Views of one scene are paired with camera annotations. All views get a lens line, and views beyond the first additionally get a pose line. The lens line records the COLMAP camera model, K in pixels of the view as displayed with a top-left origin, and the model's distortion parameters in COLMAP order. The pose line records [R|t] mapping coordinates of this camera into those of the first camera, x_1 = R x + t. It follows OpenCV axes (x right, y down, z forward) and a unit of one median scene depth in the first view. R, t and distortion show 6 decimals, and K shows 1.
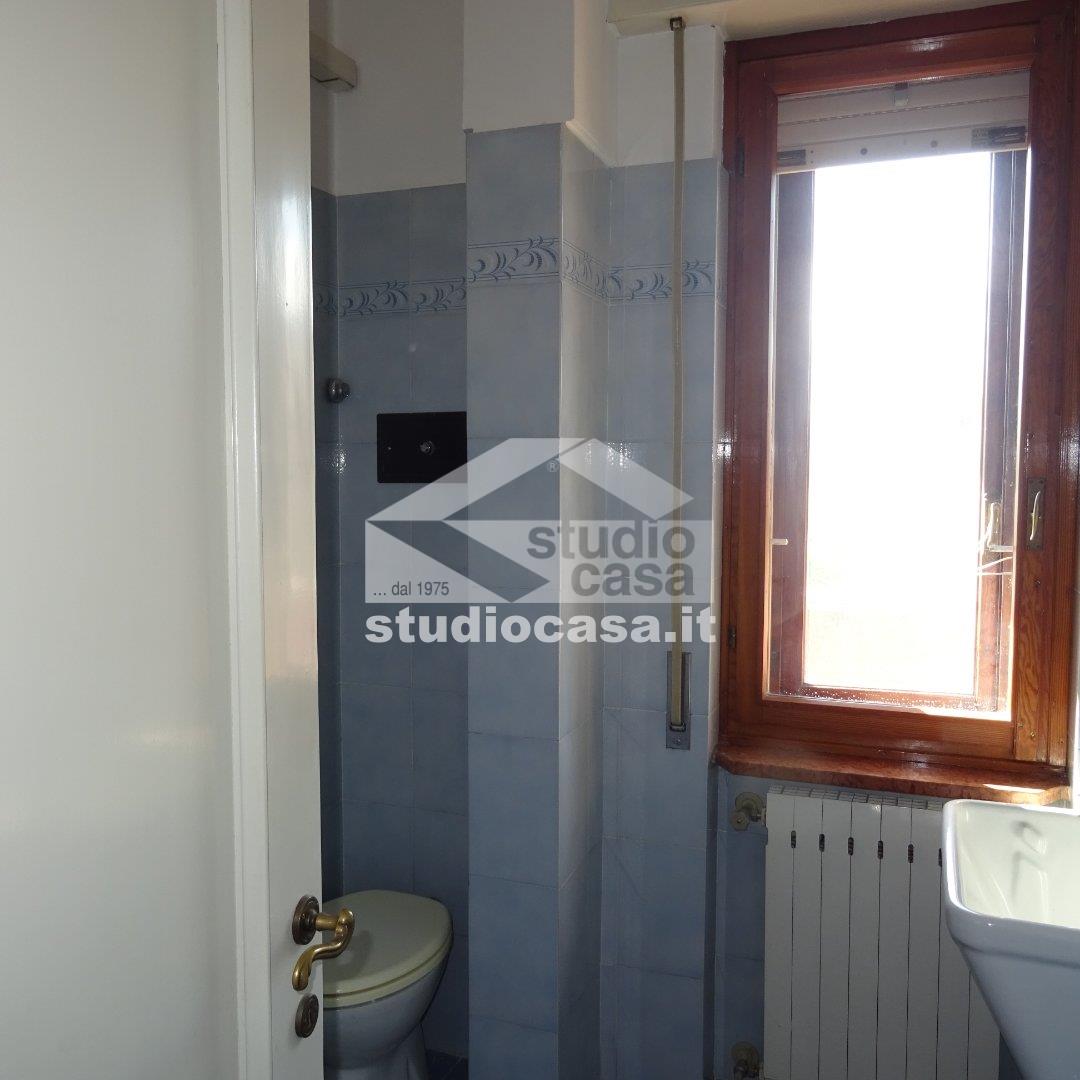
lens RADIAL K [[1030.3, 0, 541.3], [0, 1030.3, 540.0], [0, 0, 1]] dist [0.001901, 0.000000]
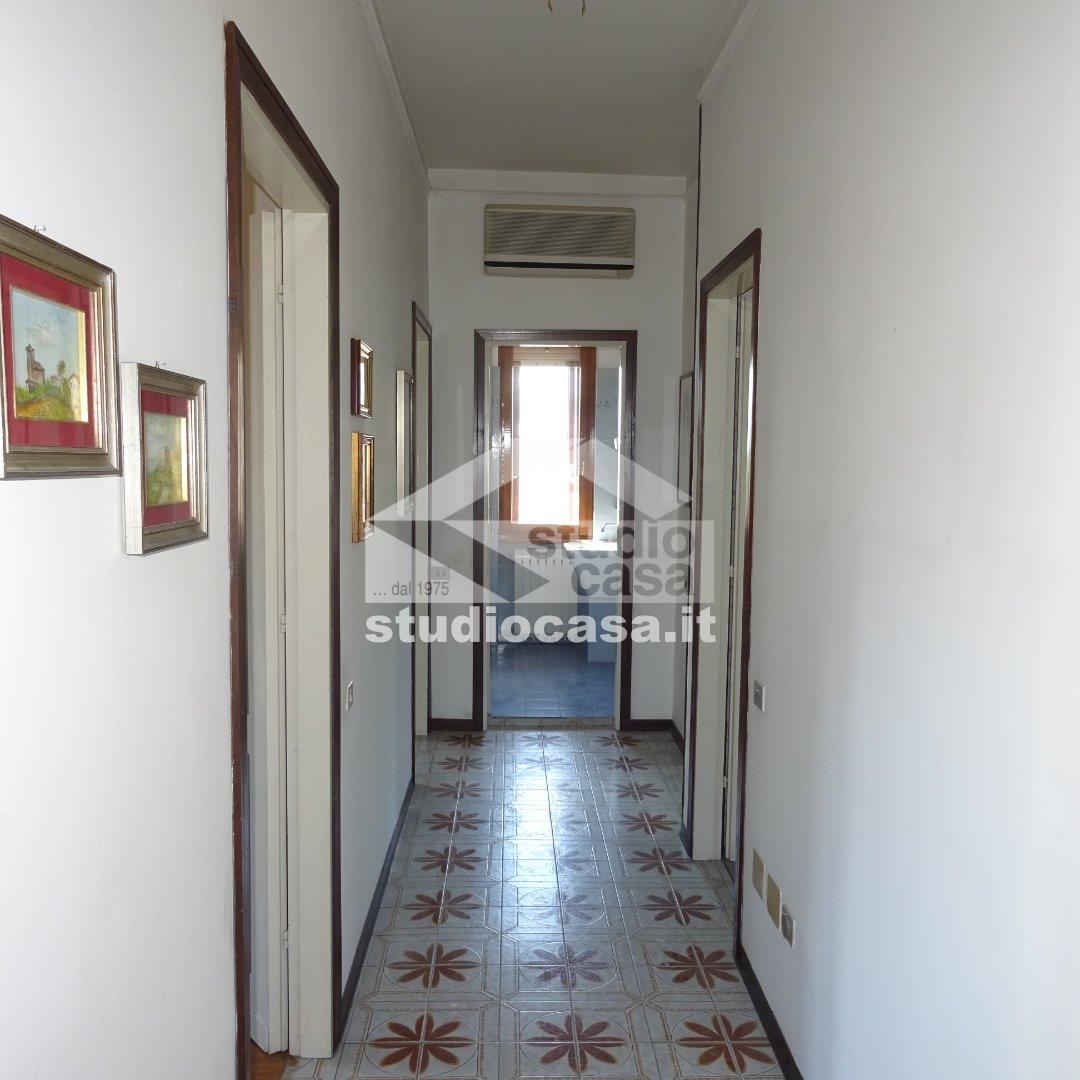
lens RADIAL K [[1030.3, 0, 539.7], [0, 1030.3, 540.7], [0, 0, 1]] dist [0.001901, 0.000000]
pose [[0.923223, -0.019515, 0.383768, -1.047011], [0.012945, 0.999722, 0.019694, 0.154994], [-0.384046, -0.013214, 0.923219, -2.268389]]
